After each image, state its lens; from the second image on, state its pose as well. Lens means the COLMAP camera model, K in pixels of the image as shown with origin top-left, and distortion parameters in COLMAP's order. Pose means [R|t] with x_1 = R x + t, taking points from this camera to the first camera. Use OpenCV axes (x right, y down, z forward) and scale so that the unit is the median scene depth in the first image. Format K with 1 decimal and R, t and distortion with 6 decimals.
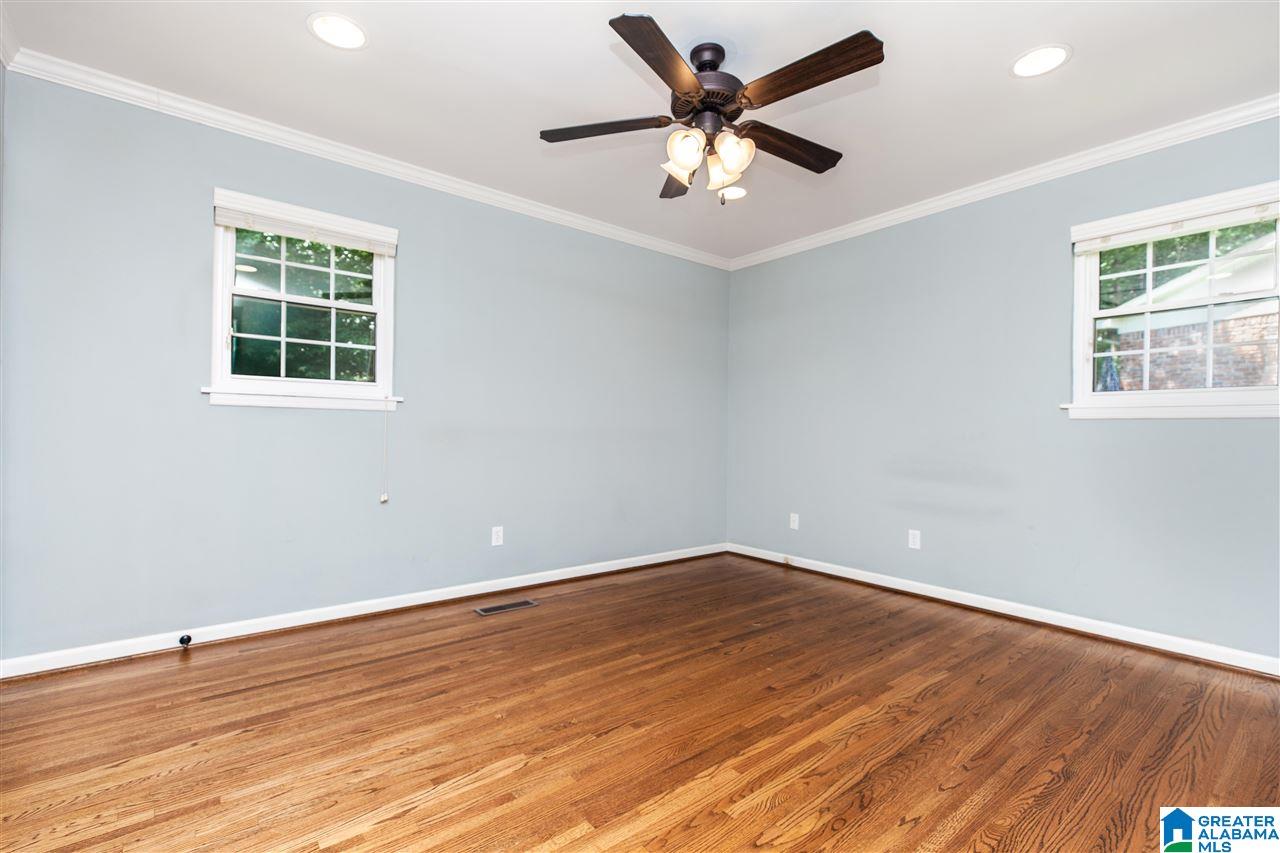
lens RADIAL K [[563.7, 0, 640.0], [0, 563.7, 426.5], [0, 0, 1]] dist [0.000839, 0.000077]
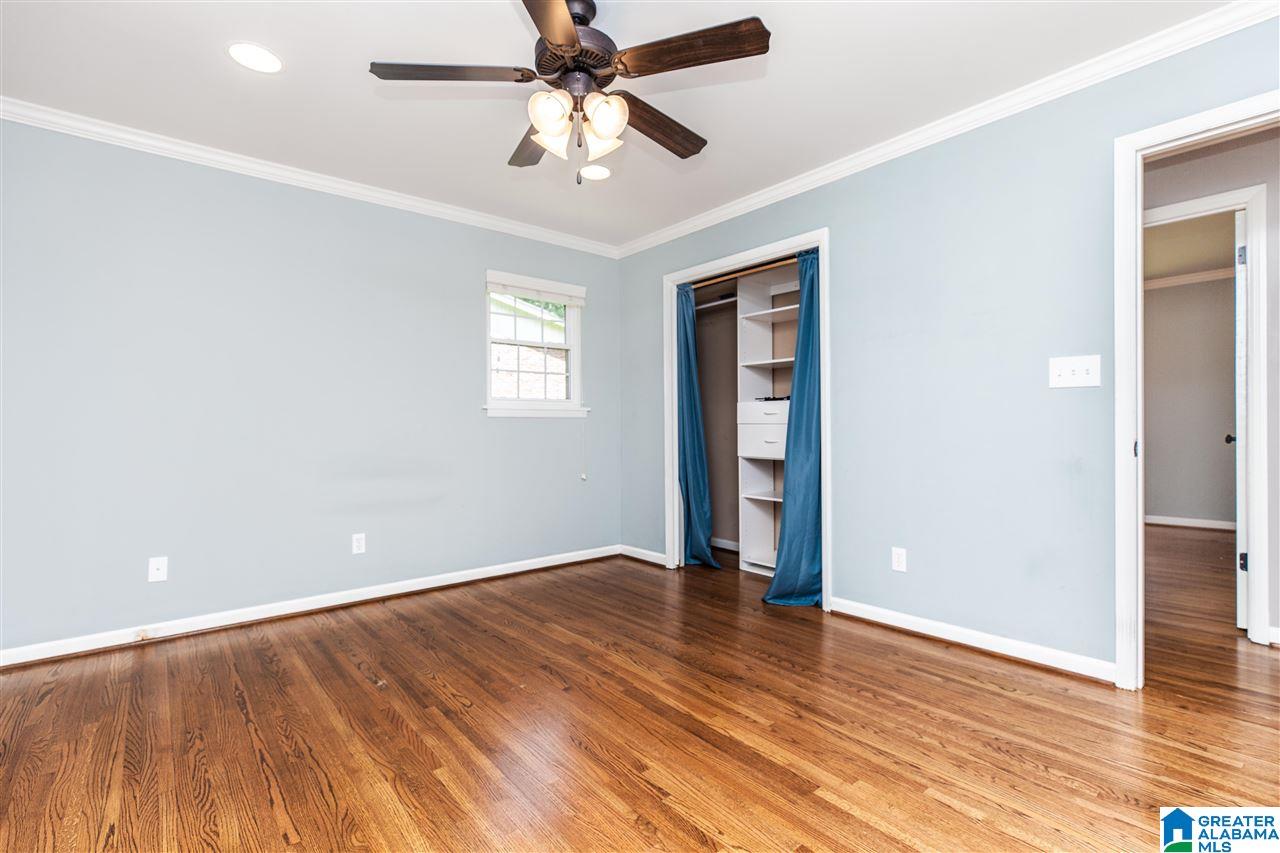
lens RADIAL K [[582.5, 0, 641.6], [0, 582.5, 427.2], [0, 0, 1]] dist [0.002046, 0.000043]
pose [[-0.012903, -0.009223, 0.999874, -0.678564], [-0.000738, 0.999957, 0.009214, -0.003119], [-0.999916, -0.000619, -0.012910, 0.763323]]
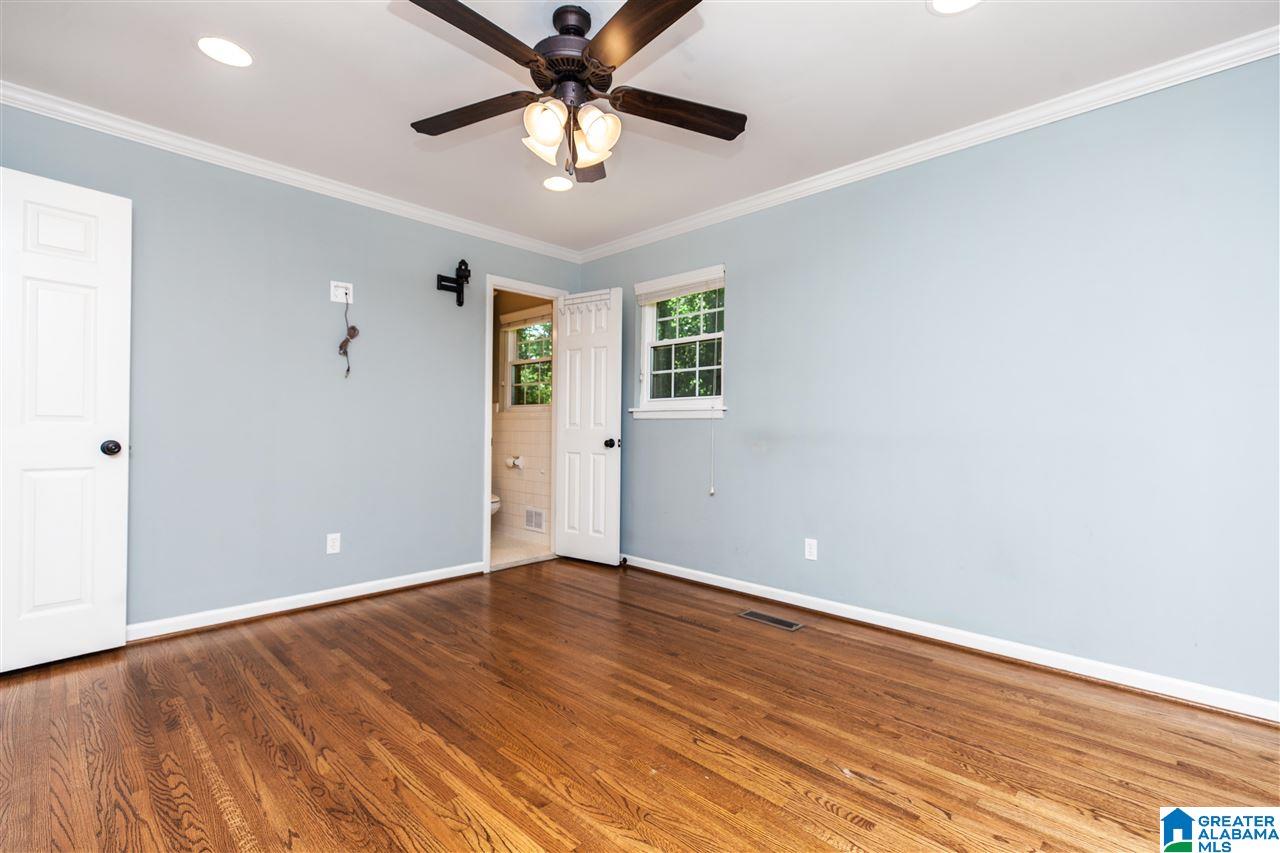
lens RADIAL K [[570.6, 0, 661.1], [0, 570.6, 431.0], [0, 0, 1]] dist [0.001595, 0.000225]
pose [[0.150226, -0.010447, -0.988596, 0.875873], [-0.001270, 0.999941, -0.010760, 0.013639], [0.988651, 0.002872, 0.150204, 0.842832]]
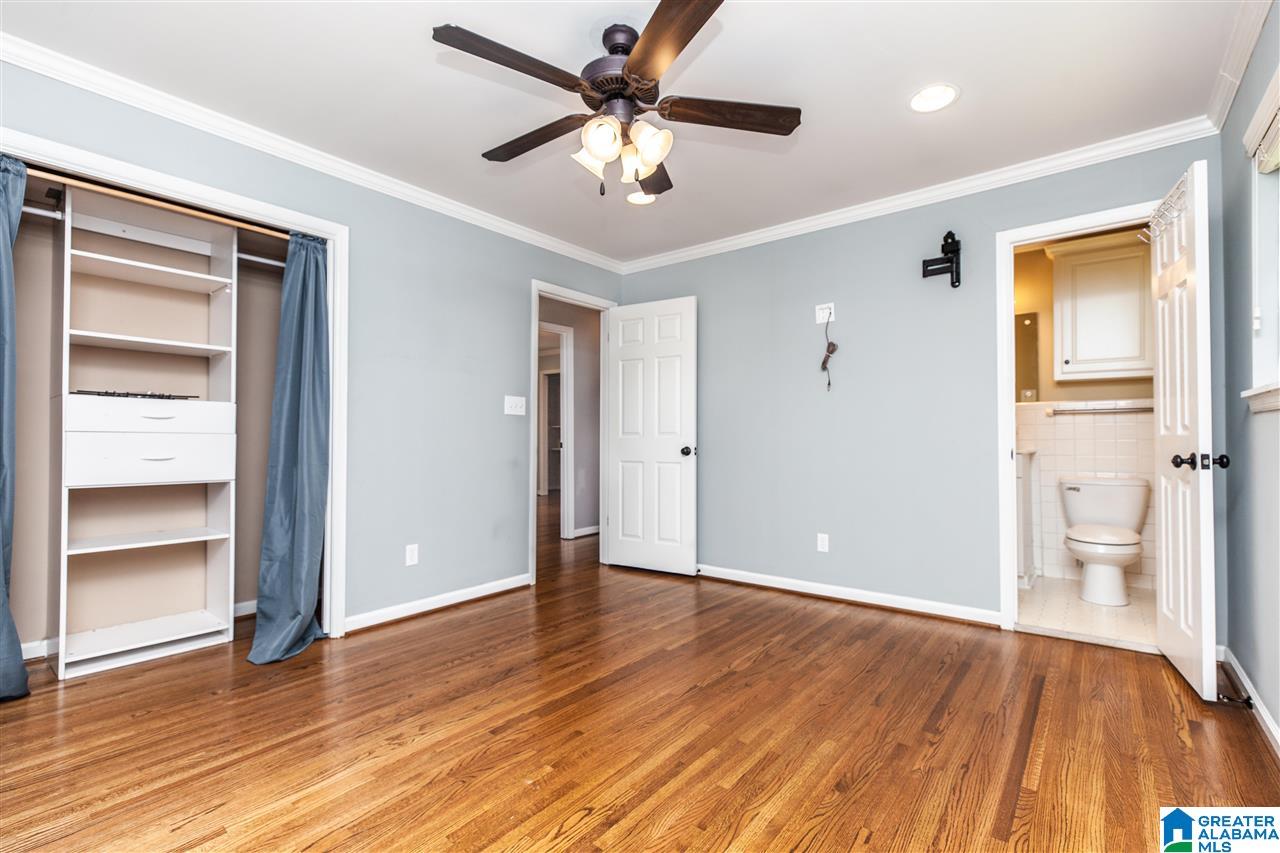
lens RADIAL K [[582.5, 0, 641.6], [0, 582.5, 427.2], [0, 0, 1]] dist [0.002046, 0.000043]
pose [[-0.975714, -0.015793, -0.218478, 0.240738], [-0.009976, 0.999566, -0.027706, 0.013196], [0.218820, -0.024854, -0.975449, 1.625499]]
